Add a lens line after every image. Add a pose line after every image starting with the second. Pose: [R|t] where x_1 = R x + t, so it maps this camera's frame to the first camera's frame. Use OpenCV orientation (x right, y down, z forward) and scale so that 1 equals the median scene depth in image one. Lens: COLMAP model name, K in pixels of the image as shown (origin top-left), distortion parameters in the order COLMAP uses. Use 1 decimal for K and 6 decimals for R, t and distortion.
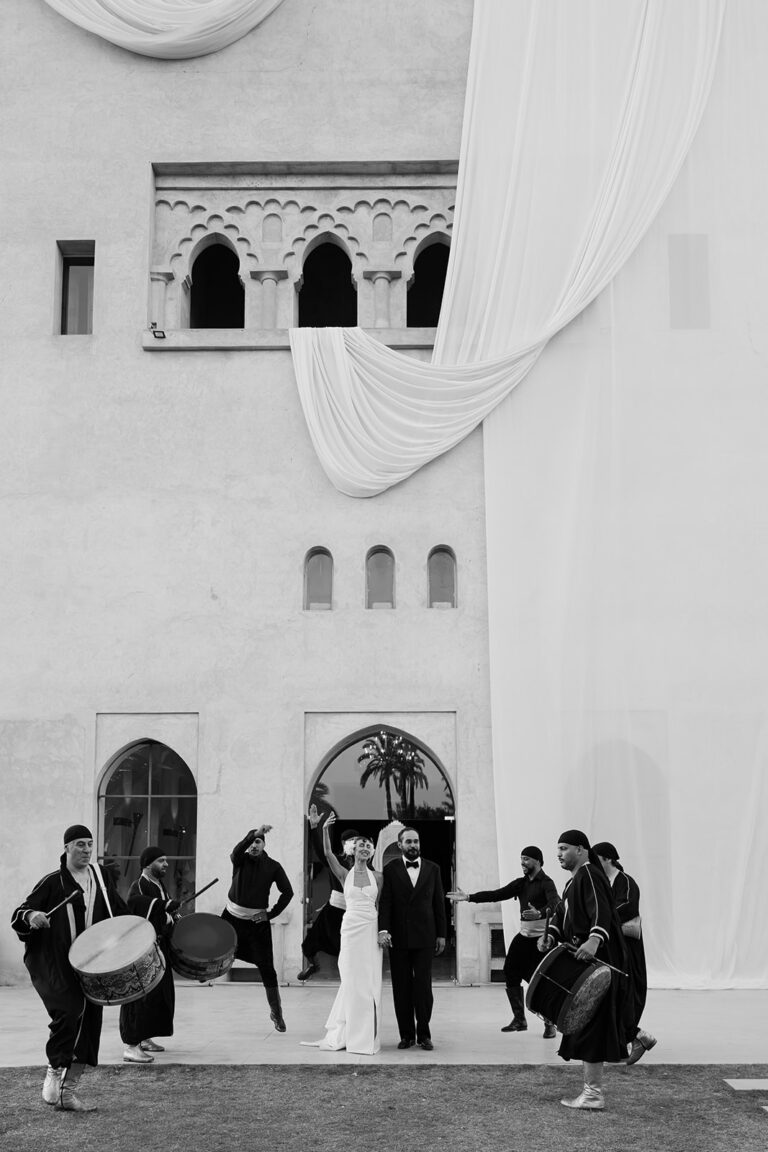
lens RADIAL K [[1600.2, 0, 384.1], [0, 1600.2, 618.0], [0, 0, 1]] dist [-0.025323, 0.010581]
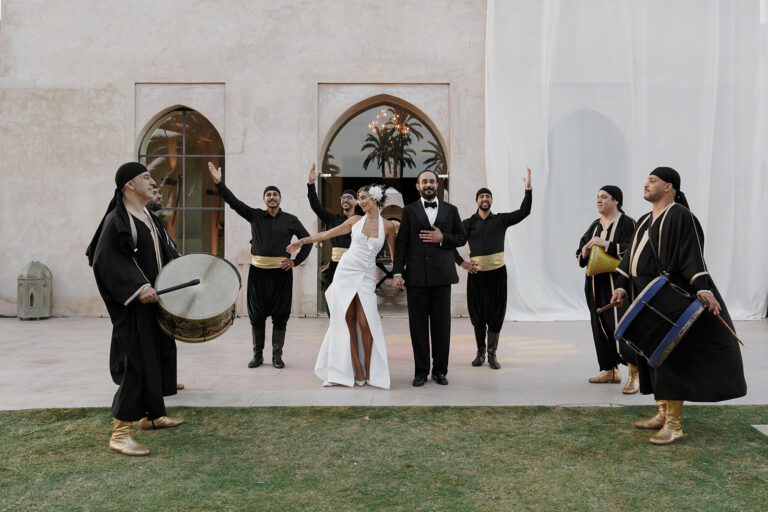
lens RADIAL K [[1066.8, 0, 384.0], [0, 1066.8, 256.0], [0, 0, 1]] dist [-0.025323, 0.010581]
pose [[0.999976, 0.001418, 0.006835, -0.007481], [-0.002623, 0.983716, 0.179712, 0.044333], [-0.006469, -0.179726, 0.983696, 0.231530]]
